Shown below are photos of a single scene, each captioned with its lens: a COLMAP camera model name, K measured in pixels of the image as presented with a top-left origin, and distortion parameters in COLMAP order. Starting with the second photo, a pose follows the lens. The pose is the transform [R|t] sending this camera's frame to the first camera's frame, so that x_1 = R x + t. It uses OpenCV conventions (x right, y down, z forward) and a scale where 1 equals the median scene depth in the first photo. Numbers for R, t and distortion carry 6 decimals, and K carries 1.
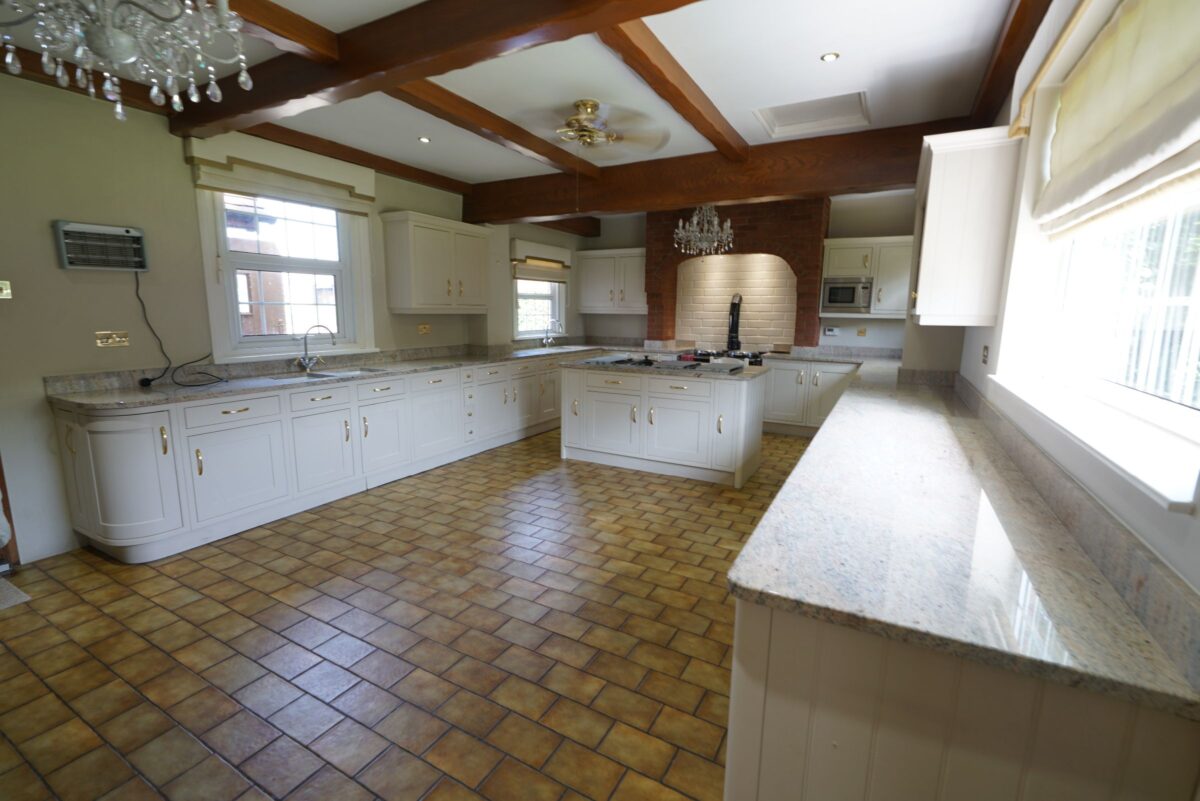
lens RADIAL K [[532.5, 0, 598.7], [0, 532.5, 401.1], [0, 0, 1]] dist [0.000261, 0.000960]
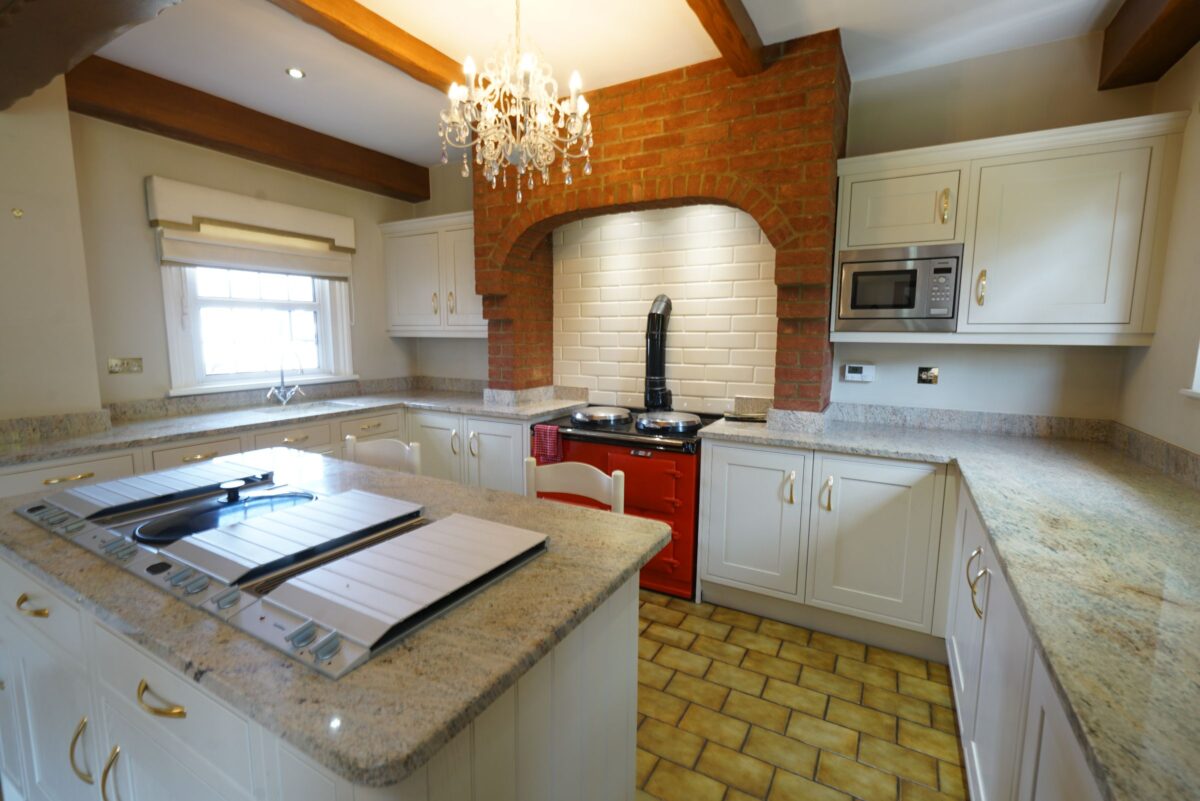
lens RADIAL K [[532.5, 0, 594.7], [0, 532.5, 397.9], [0, 0, 1]] dist [0.000261, 0.000960]
pose [[0.999851, -0.005815, -0.016255, 0.208786], [0.005058, 0.998920, -0.046187, -0.085133], [0.016506, 0.046098, 0.998801, 0.516425]]
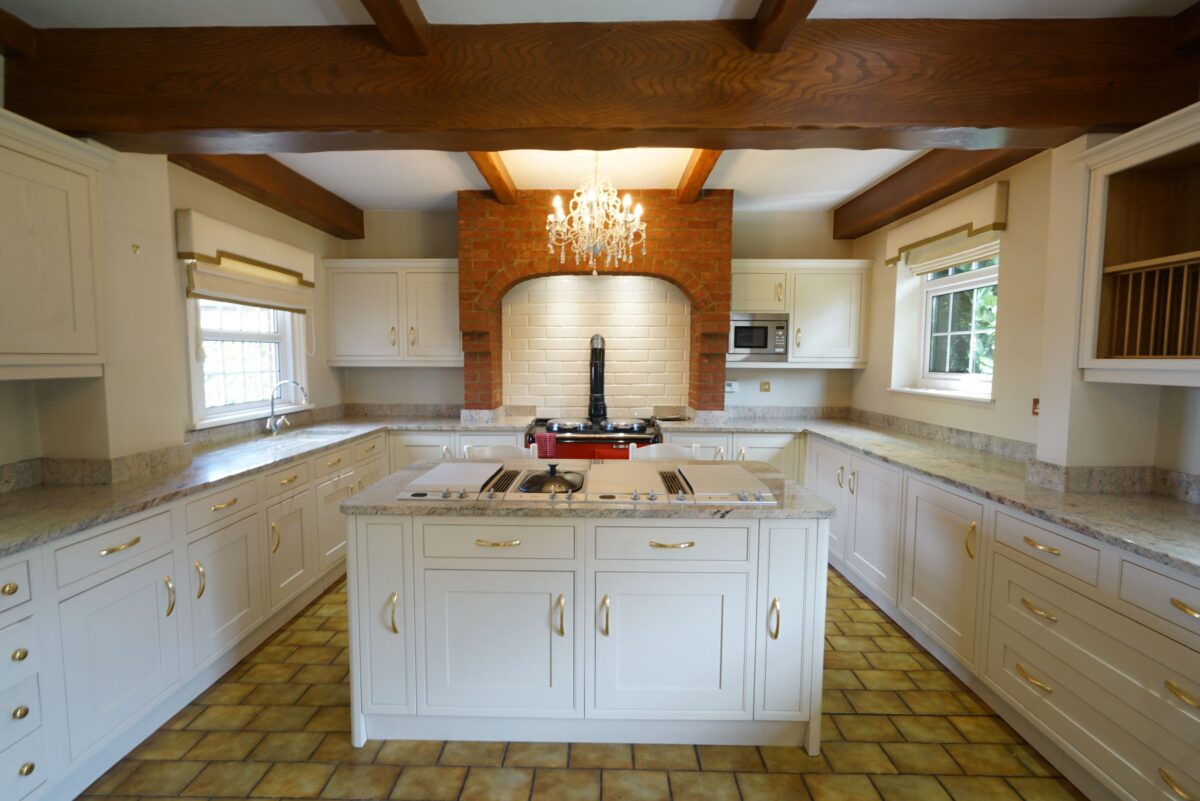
lens RADIAL K [[532.5, 0, 591.2], [0, 532.5, 399.7], [0, 0, 1]] dist [0.000261, 0.000960]
pose [[0.885500, -0.045401, 0.462415, -0.064367], [0.085739, 0.994090, -0.066583, -0.076331], [-0.456659, 0.098606, 0.884160, 0.419483]]
